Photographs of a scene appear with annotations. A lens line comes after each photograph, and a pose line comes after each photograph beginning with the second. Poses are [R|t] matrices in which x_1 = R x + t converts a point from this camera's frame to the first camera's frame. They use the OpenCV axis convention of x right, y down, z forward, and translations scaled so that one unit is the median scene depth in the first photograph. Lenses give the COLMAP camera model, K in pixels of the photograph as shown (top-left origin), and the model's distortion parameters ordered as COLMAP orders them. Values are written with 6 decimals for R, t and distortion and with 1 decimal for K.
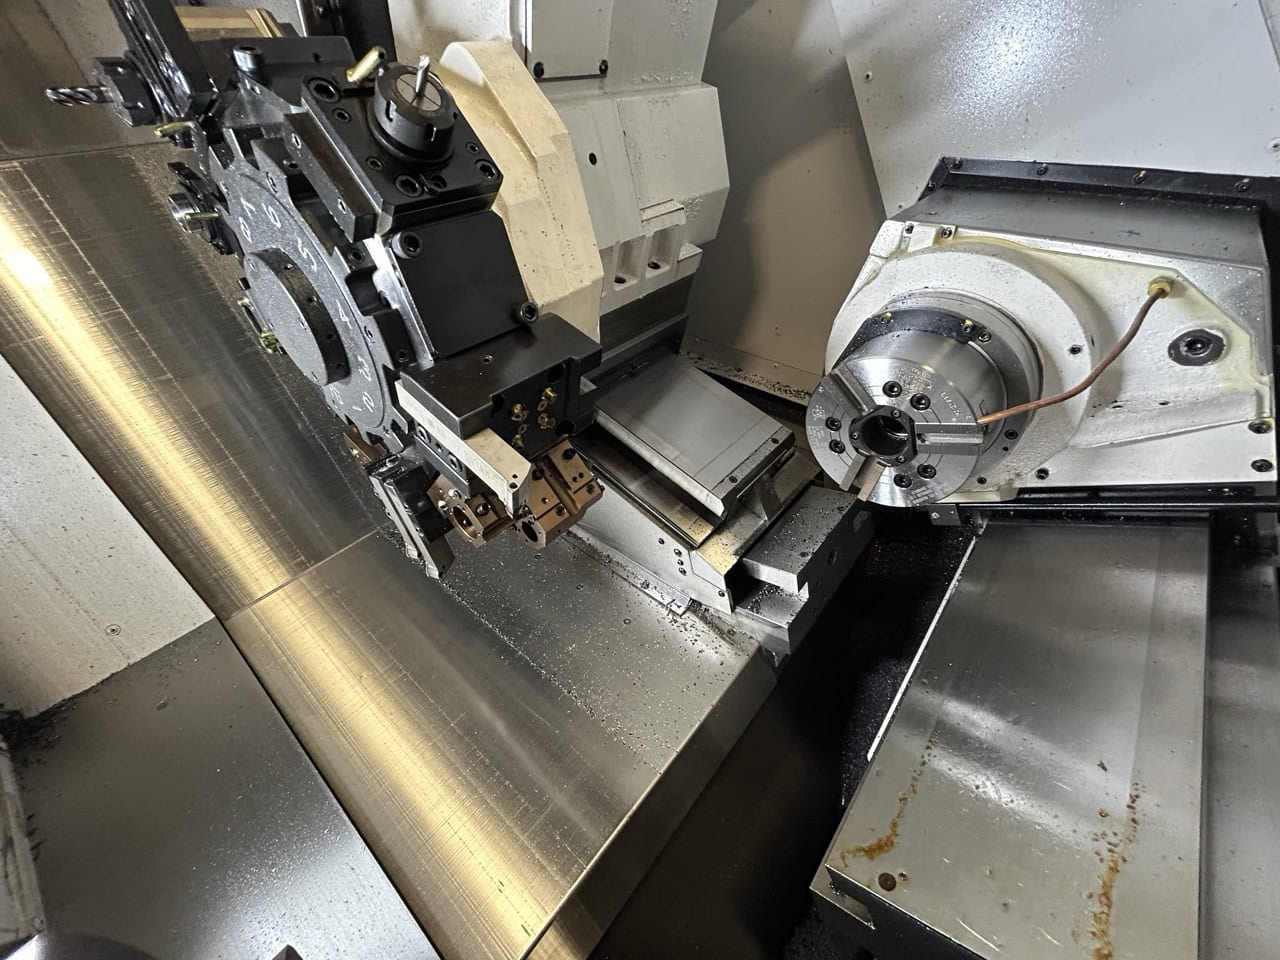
lens RADIAL K [[512.2, 0, 641.9], [0, 512.2, 480.8], [0, 0, 1]] dist [-0.002655, -0.000251]
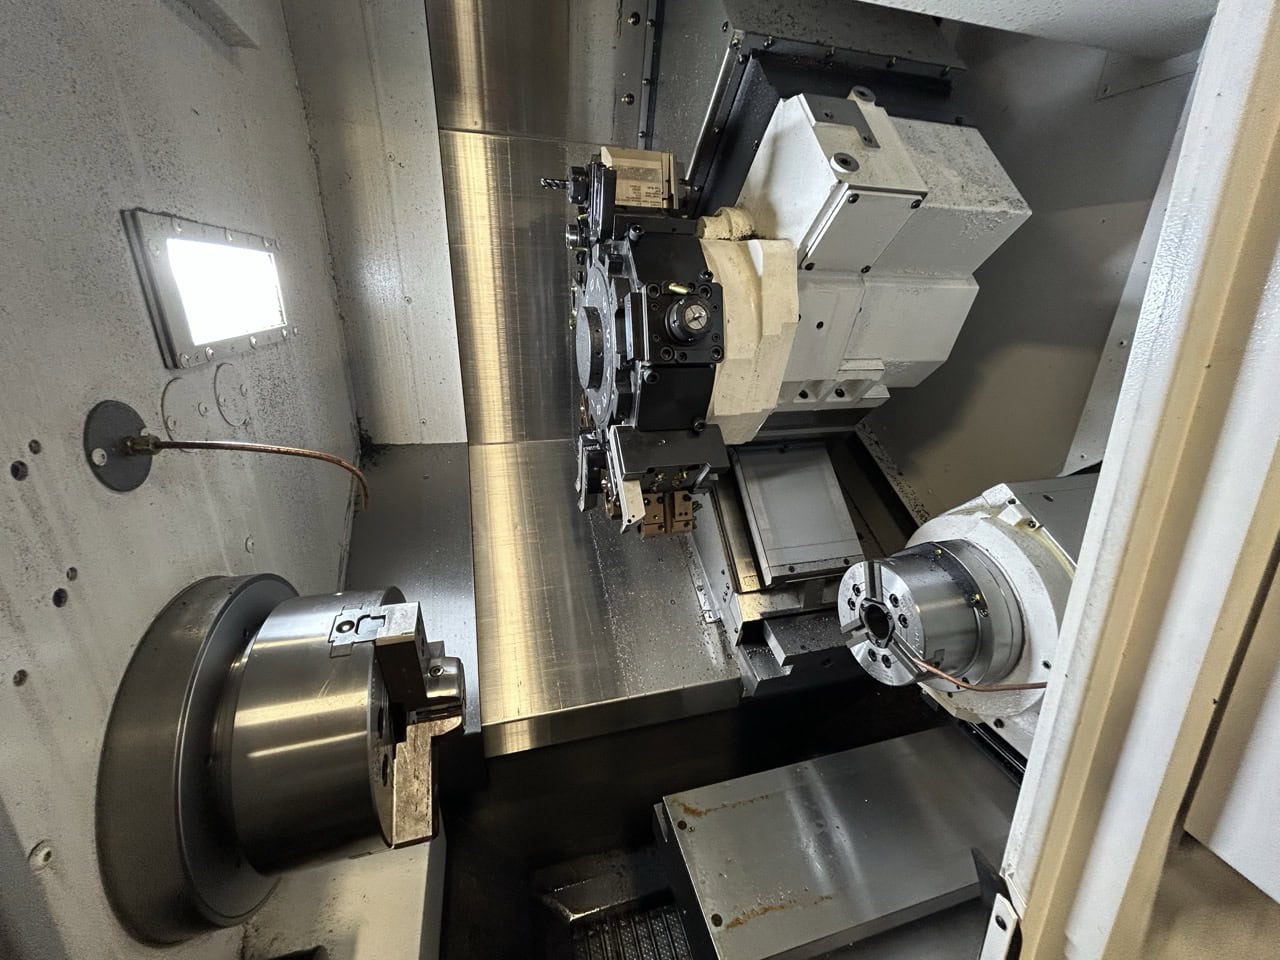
lens RADIAL K [[512.2, 0, 640.5], [0, 512.2, 481.0], [0, 0, 1]] dist [-0.002655, -0.000251]
pose [[0.788879, 0.554418, -0.265123, 0.097608], [-0.513875, 0.831712, 0.210207, -0.274503], [0.337048, -0.029588, 0.941022, -0.369008]]
